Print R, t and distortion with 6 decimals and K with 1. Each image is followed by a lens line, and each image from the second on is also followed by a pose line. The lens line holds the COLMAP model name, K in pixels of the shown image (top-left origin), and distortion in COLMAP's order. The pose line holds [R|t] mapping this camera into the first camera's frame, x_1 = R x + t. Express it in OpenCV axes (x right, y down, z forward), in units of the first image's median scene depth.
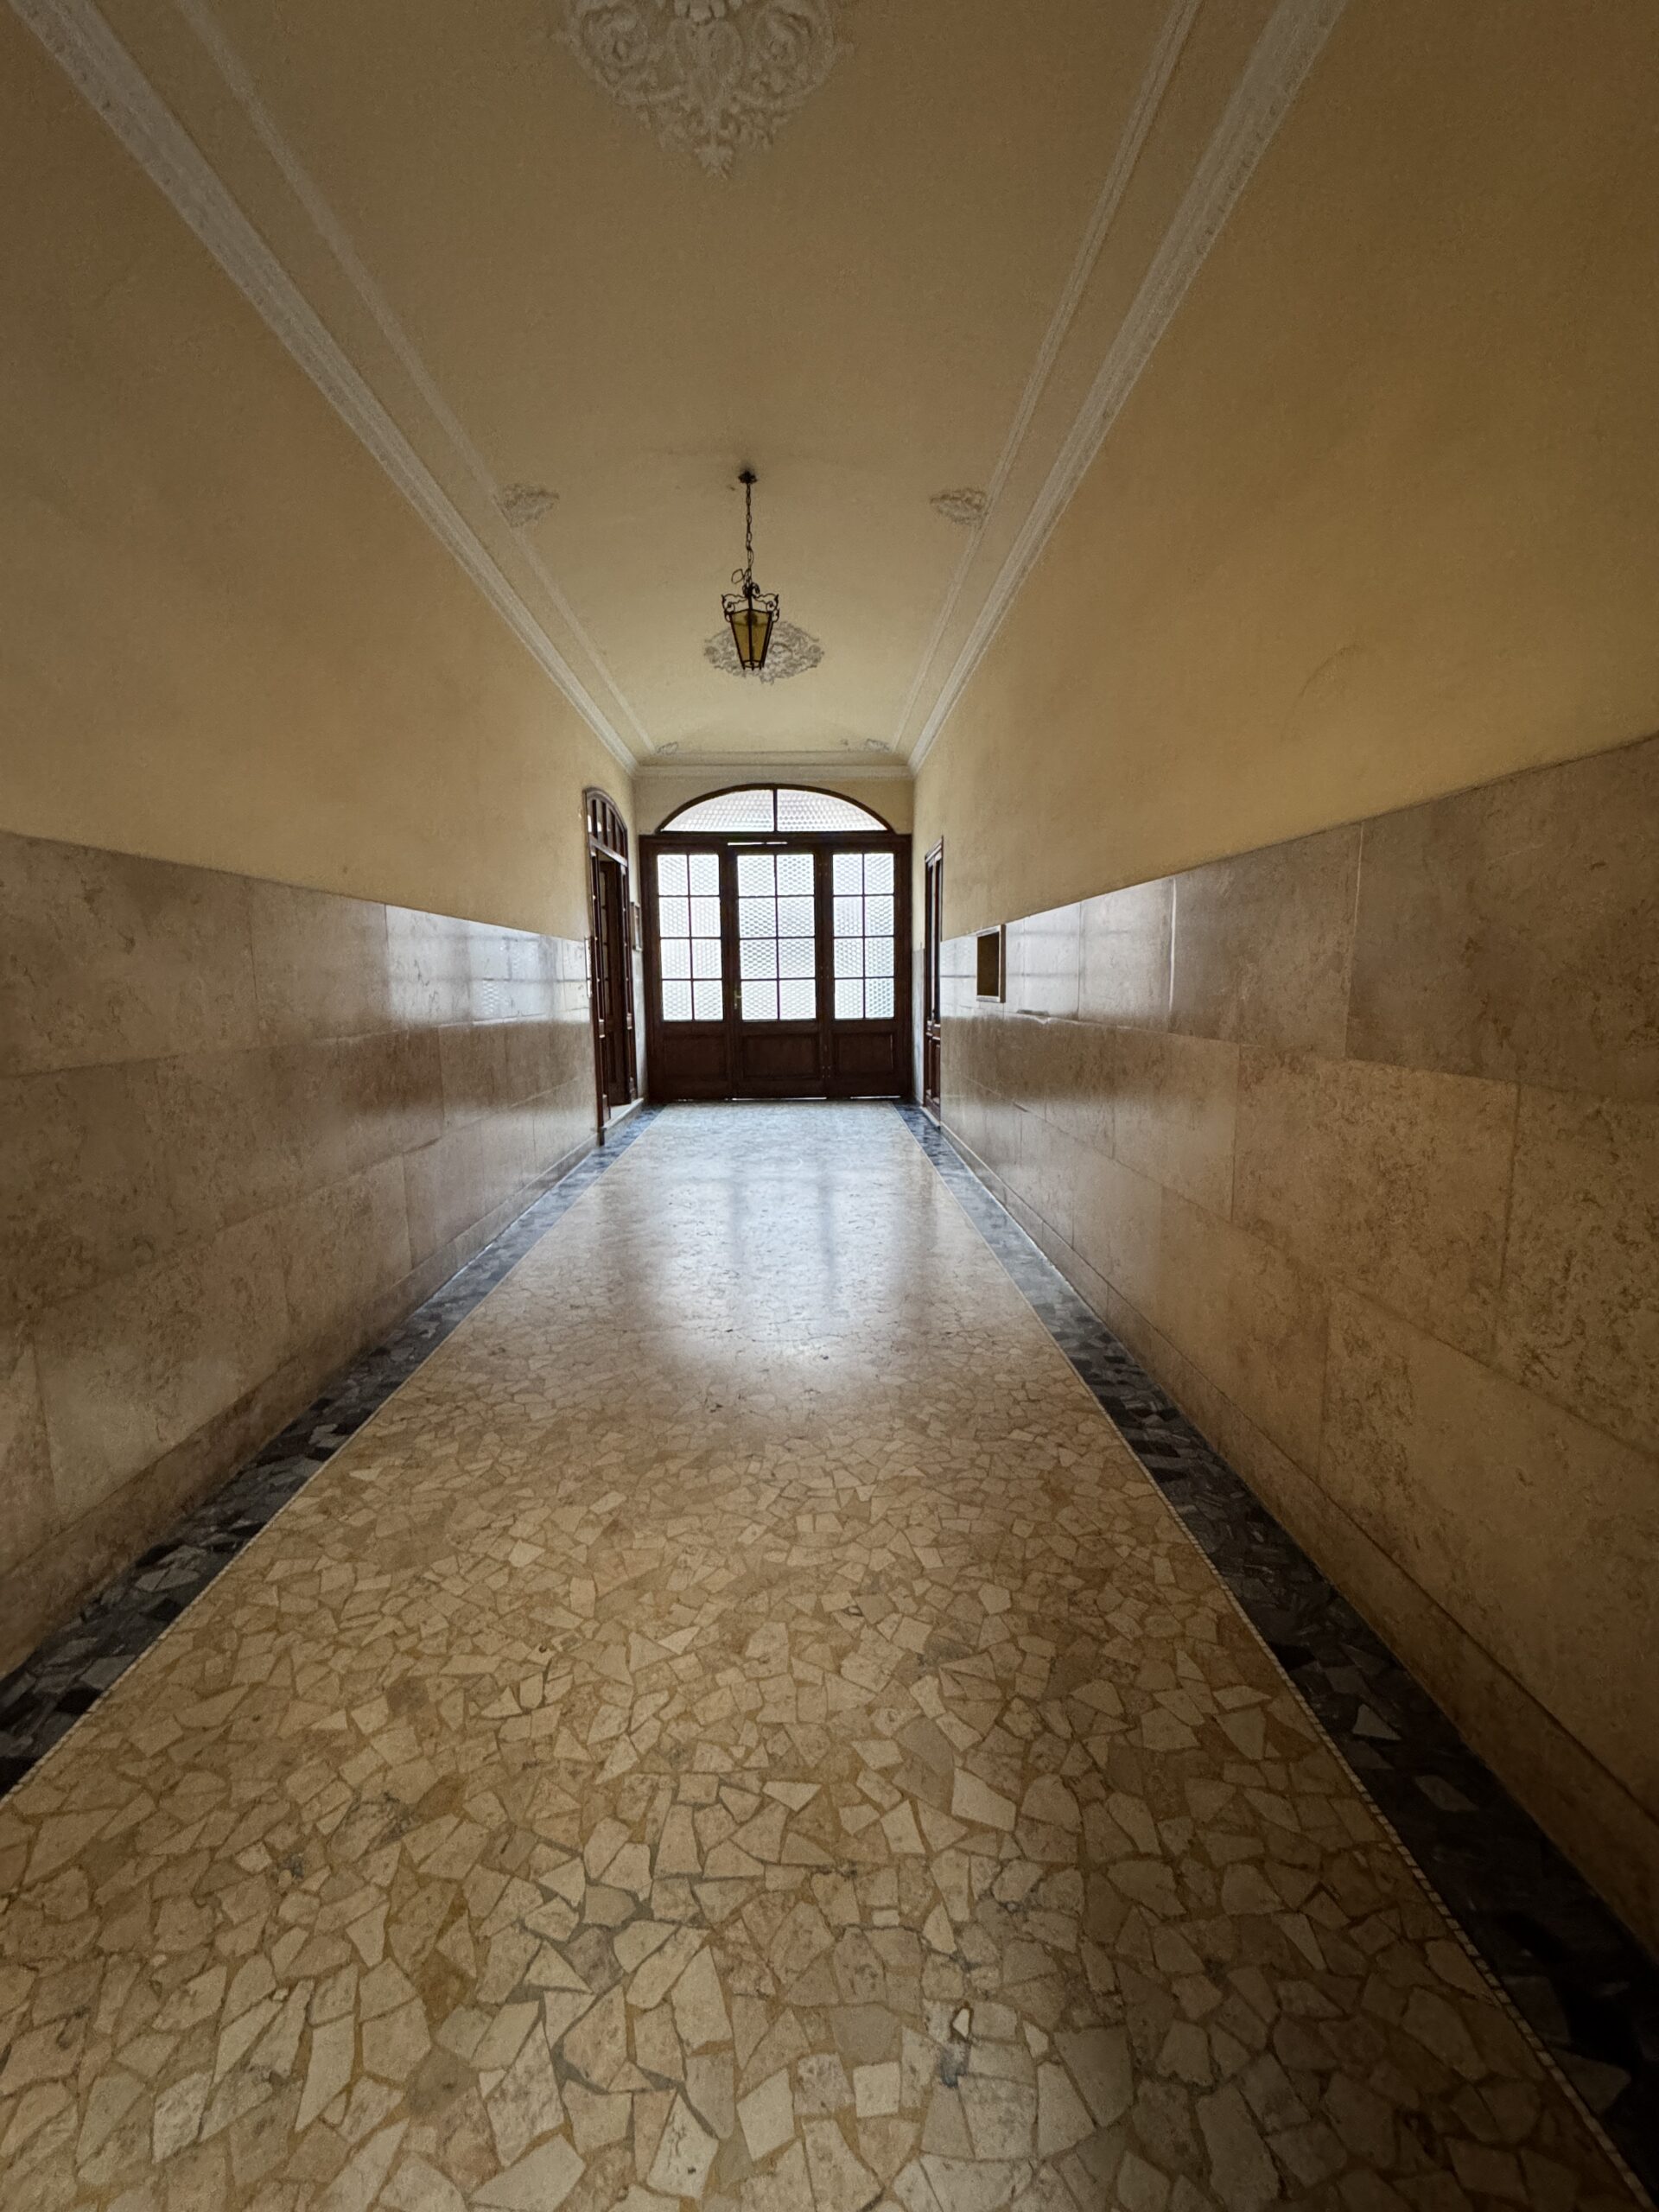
lens RADIAL K [[880.9, 0, 831.0], [0, 880.9, 1099.4], [0, 0, 1]] dist [0.000047, -0.000248]
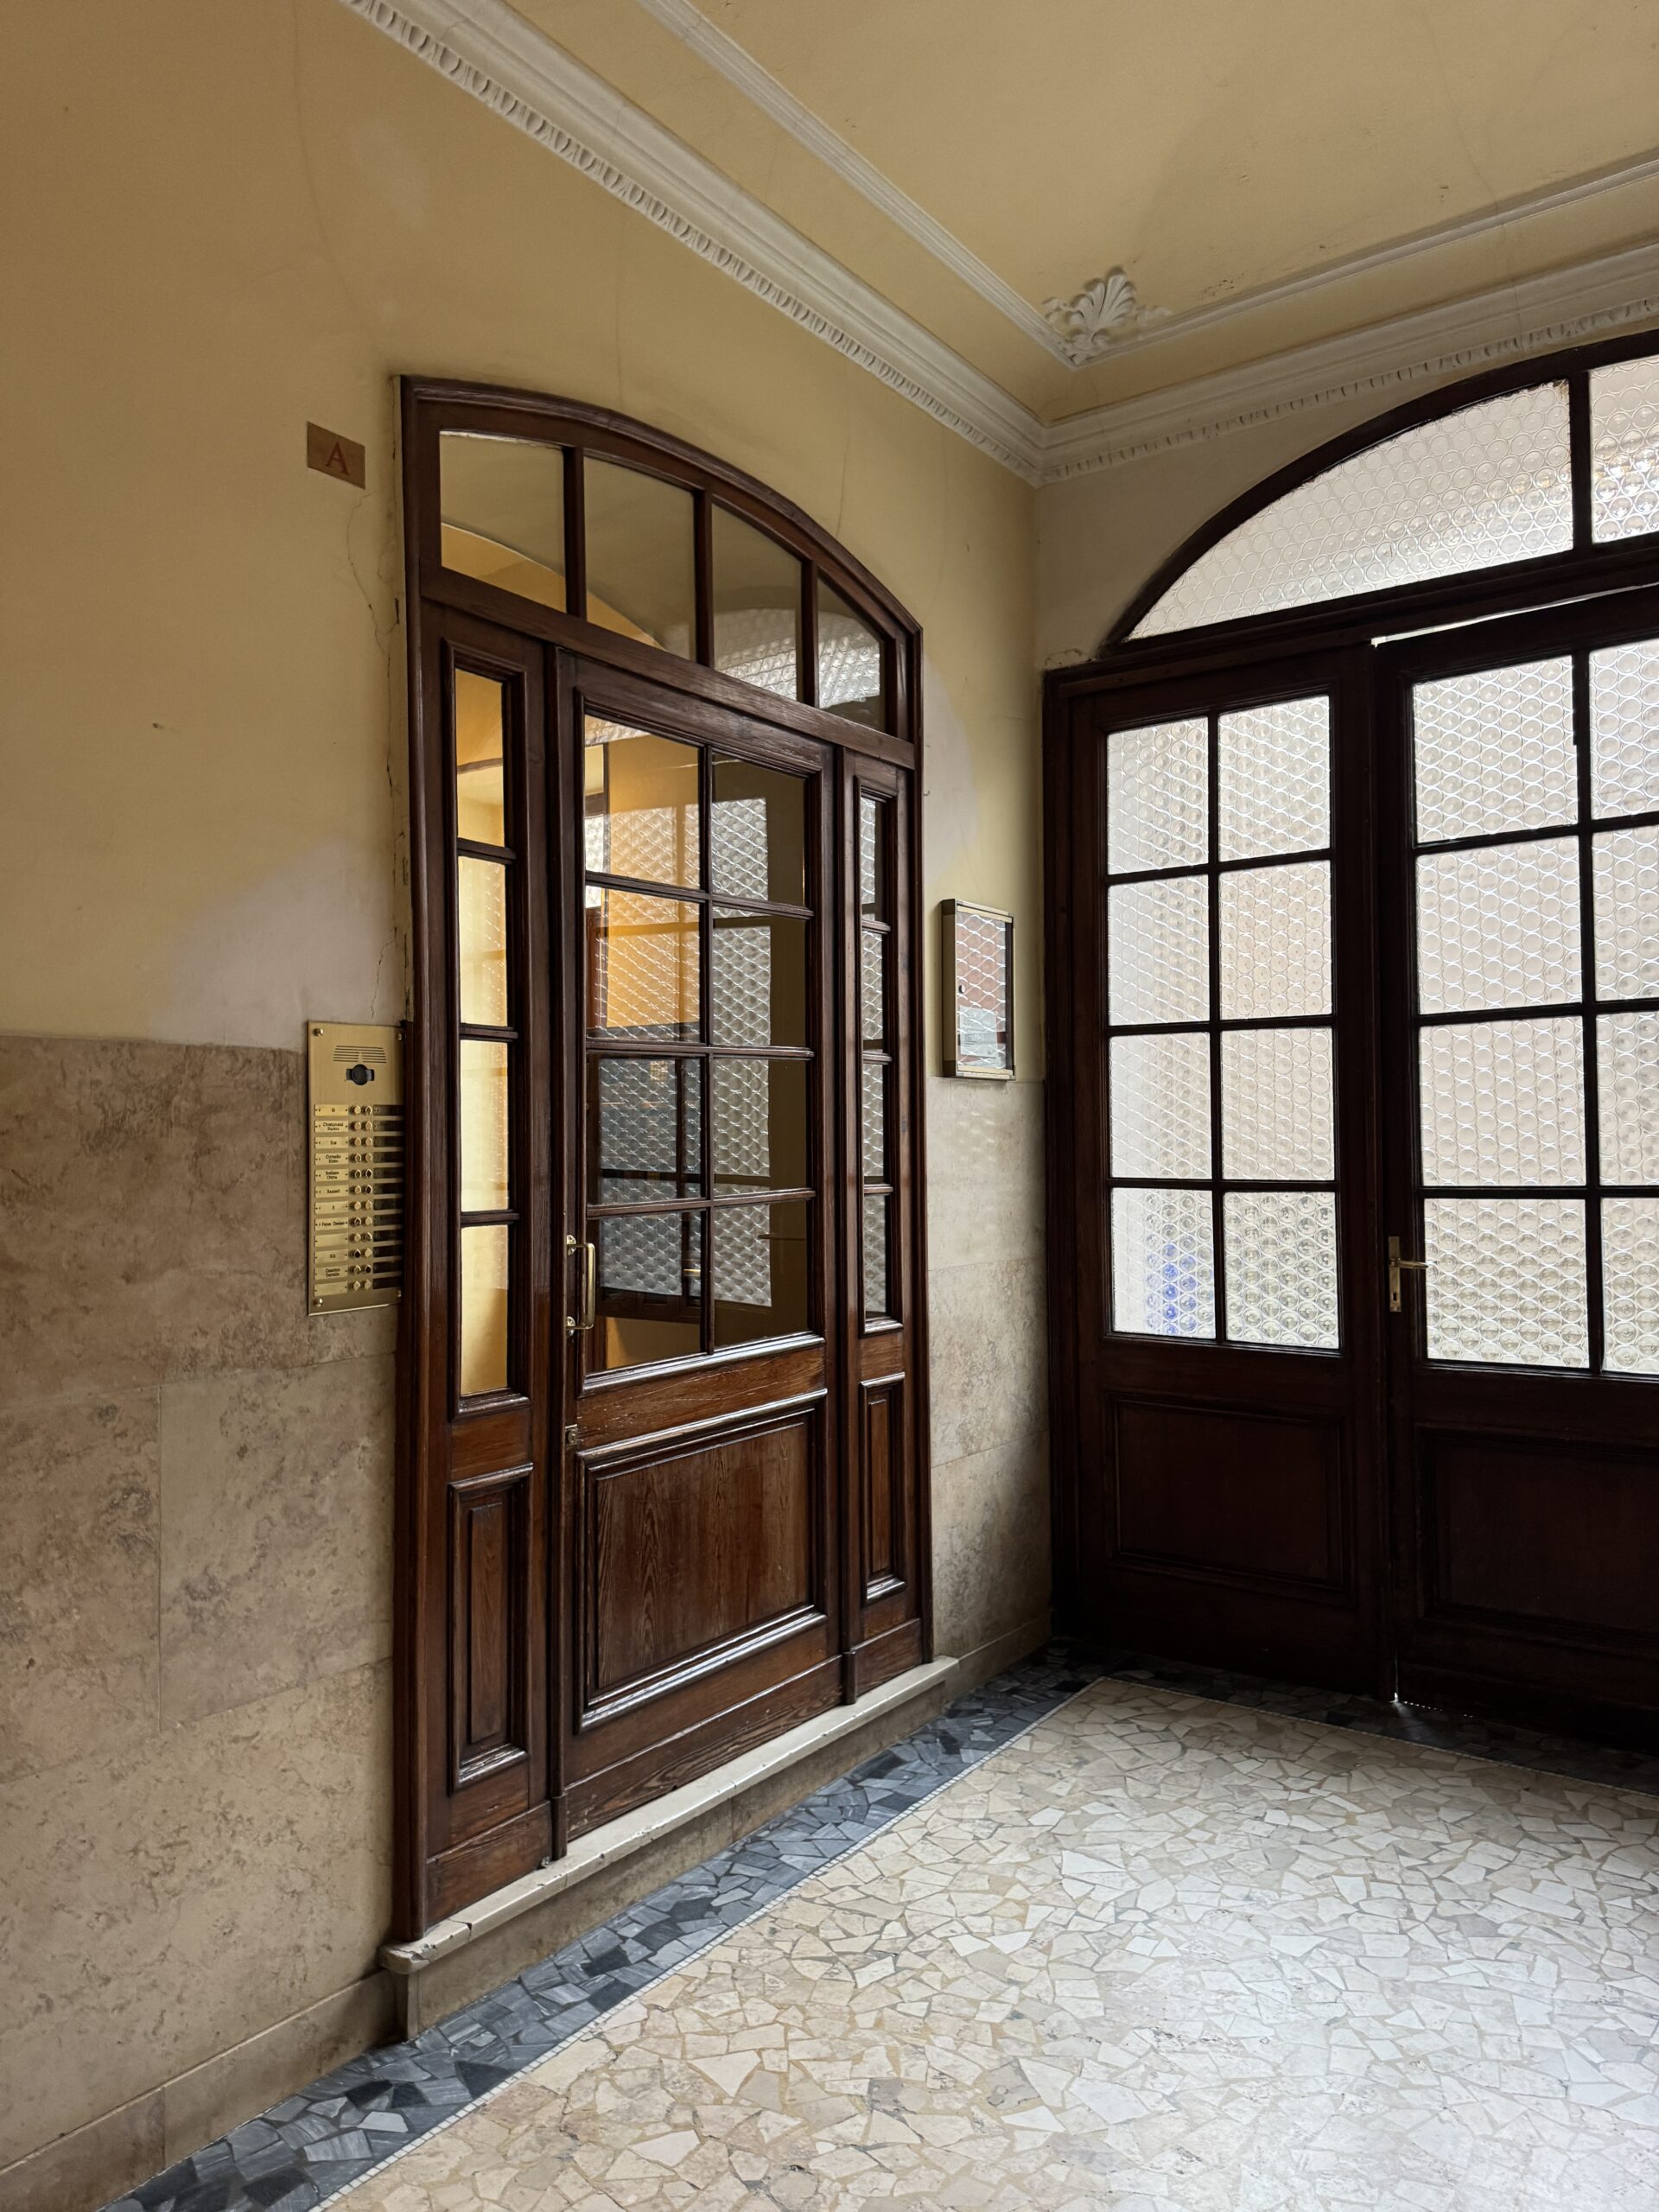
lens RADIAL K [[1551.4, 0, 829.5], [0, 1551.4, 1106.0], [0, 0, 1]] dist [0.033245, -0.031847]
pose [[0.794915, -0.009644, -0.606645, 0.027455], [-0.080392, 0.989383, -0.121069, -0.095040], [0.601372, 0.145009, 0.785700, 0.578037]]
